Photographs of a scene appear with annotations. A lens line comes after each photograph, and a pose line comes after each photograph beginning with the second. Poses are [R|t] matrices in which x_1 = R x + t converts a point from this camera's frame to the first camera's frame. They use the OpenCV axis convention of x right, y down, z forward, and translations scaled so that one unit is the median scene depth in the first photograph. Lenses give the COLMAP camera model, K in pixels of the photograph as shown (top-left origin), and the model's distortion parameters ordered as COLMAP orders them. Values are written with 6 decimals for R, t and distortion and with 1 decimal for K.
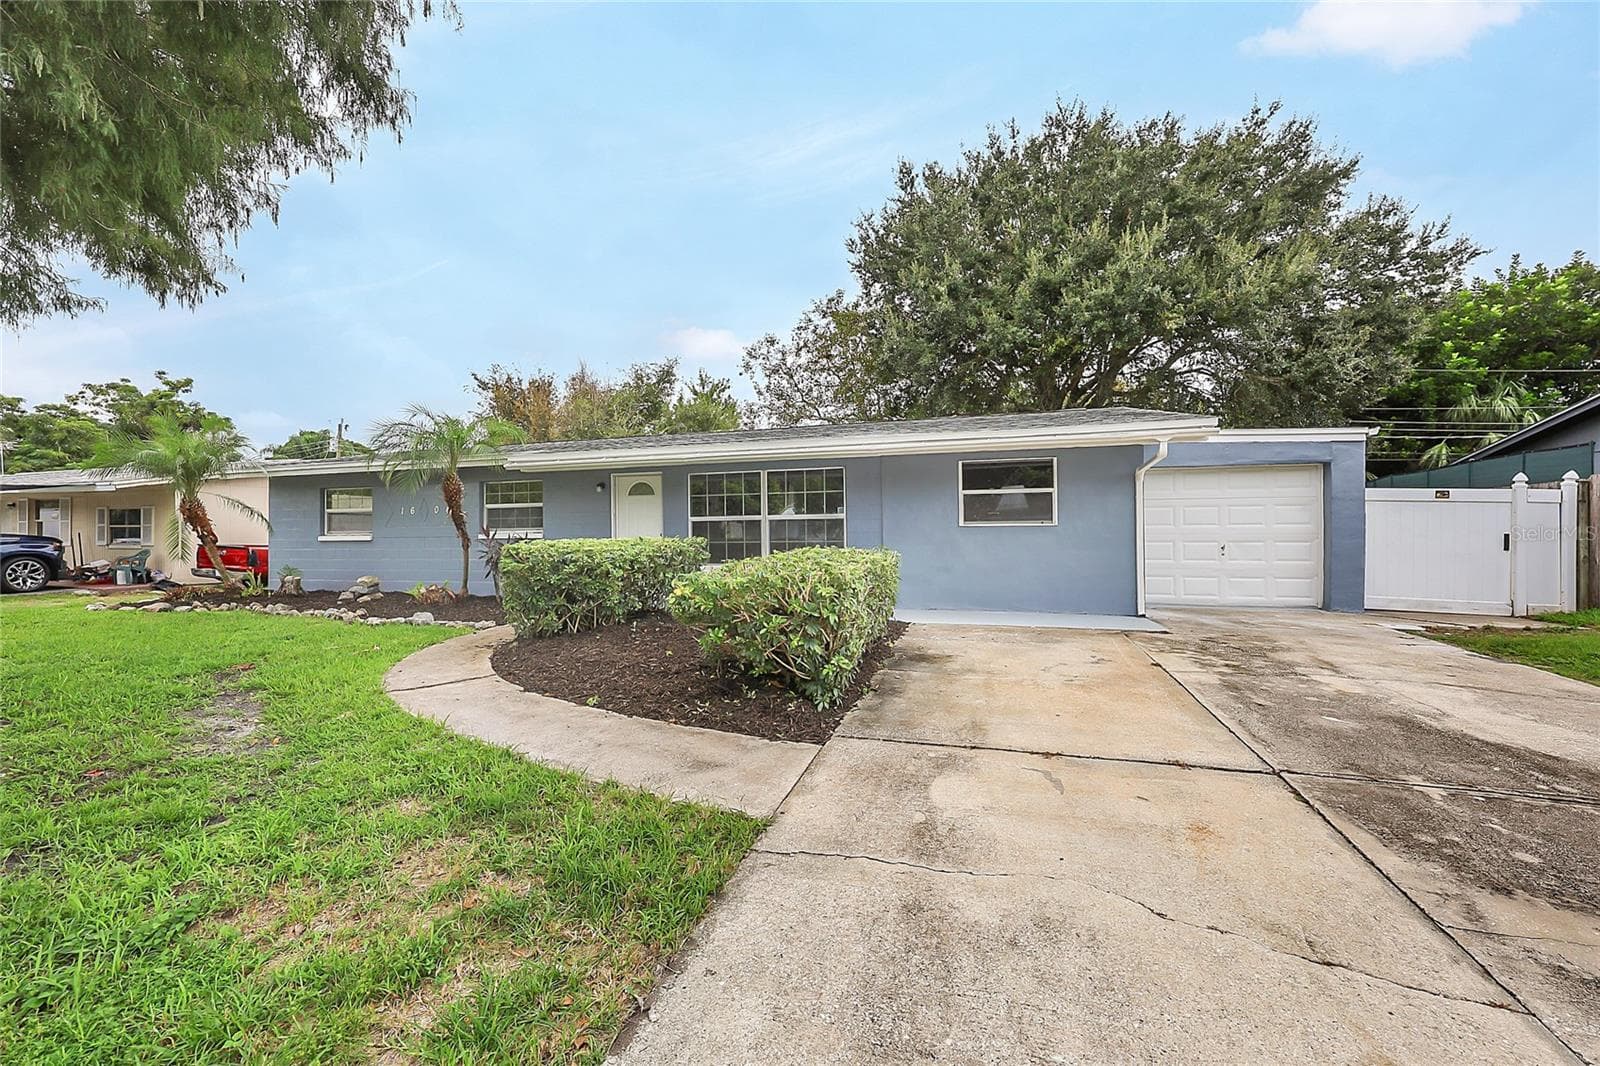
lens RADIAL K [[651.0, 0, 796.9], [0, 651.0, 536.3], [0, 0, 1]] dist [0.000239, -0.000046]
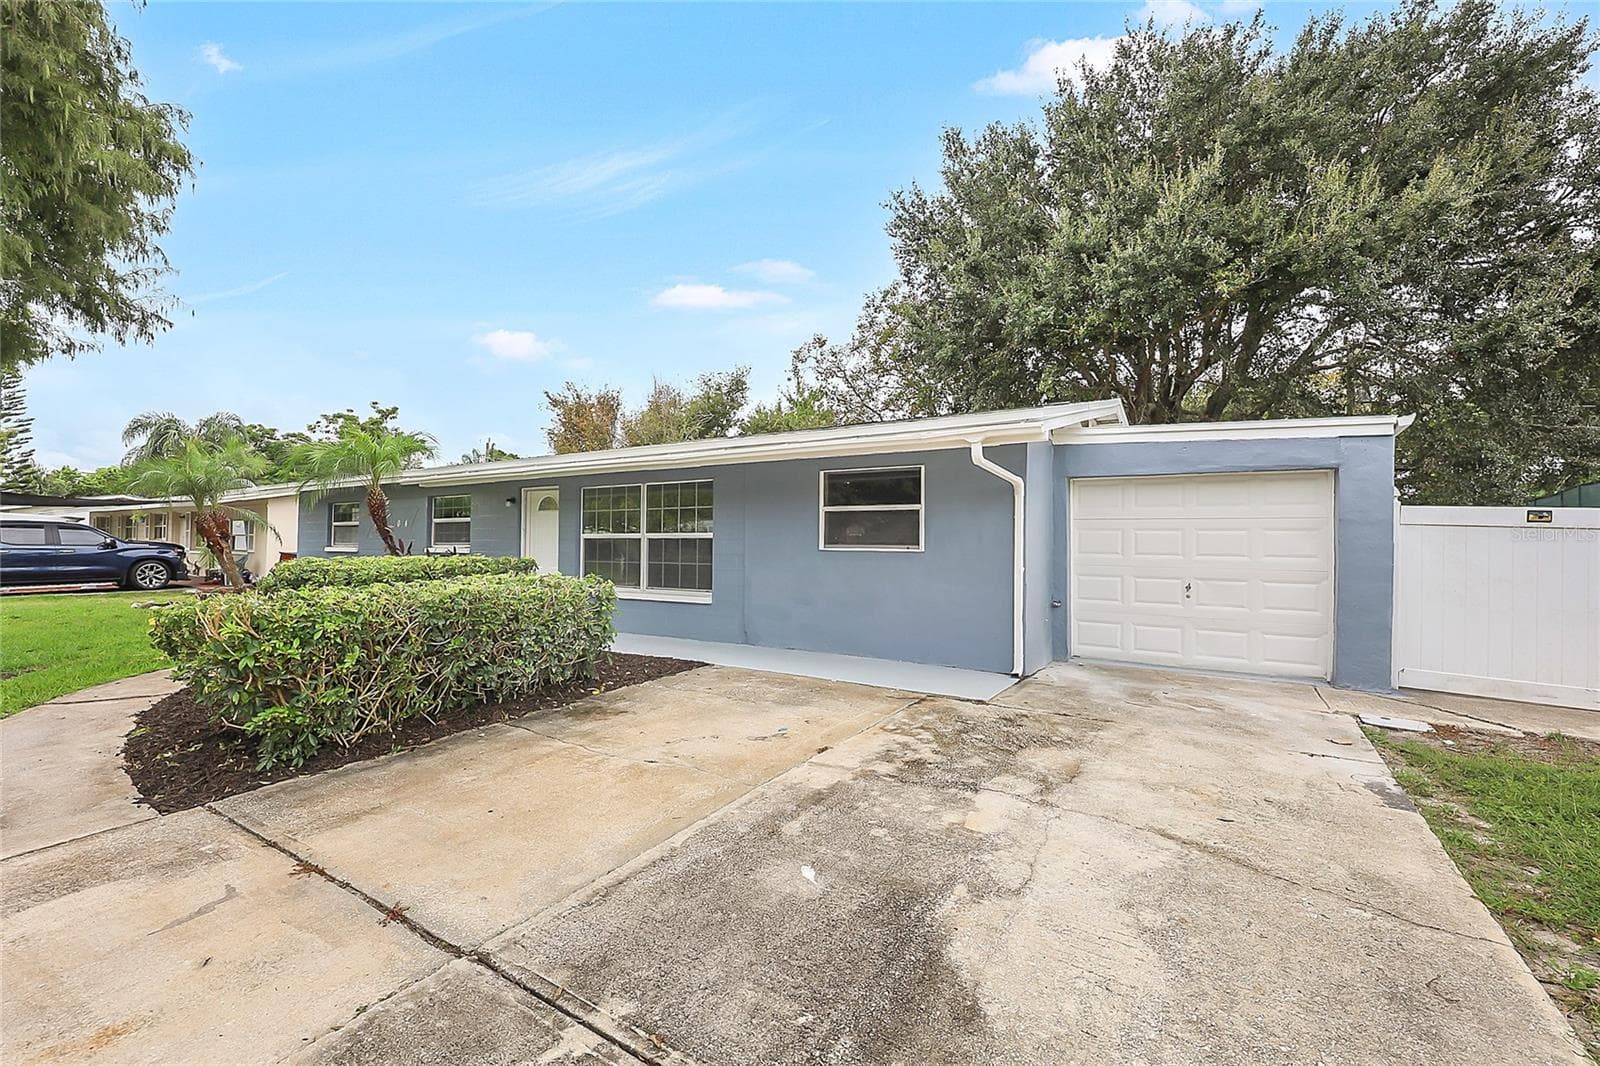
lens RADIAL K [[687.1, 0, 796.7], [0, 687.1, 535.6], [0, 0, 1]] dist [-0.005308, 0.000252]
pose [[0.962546, 0.013199, -0.270796, 0.365352], [-0.019692, 0.999580, -0.021272, -0.012181], [0.270401, 0.025807, 0.962402, 0.128053]]
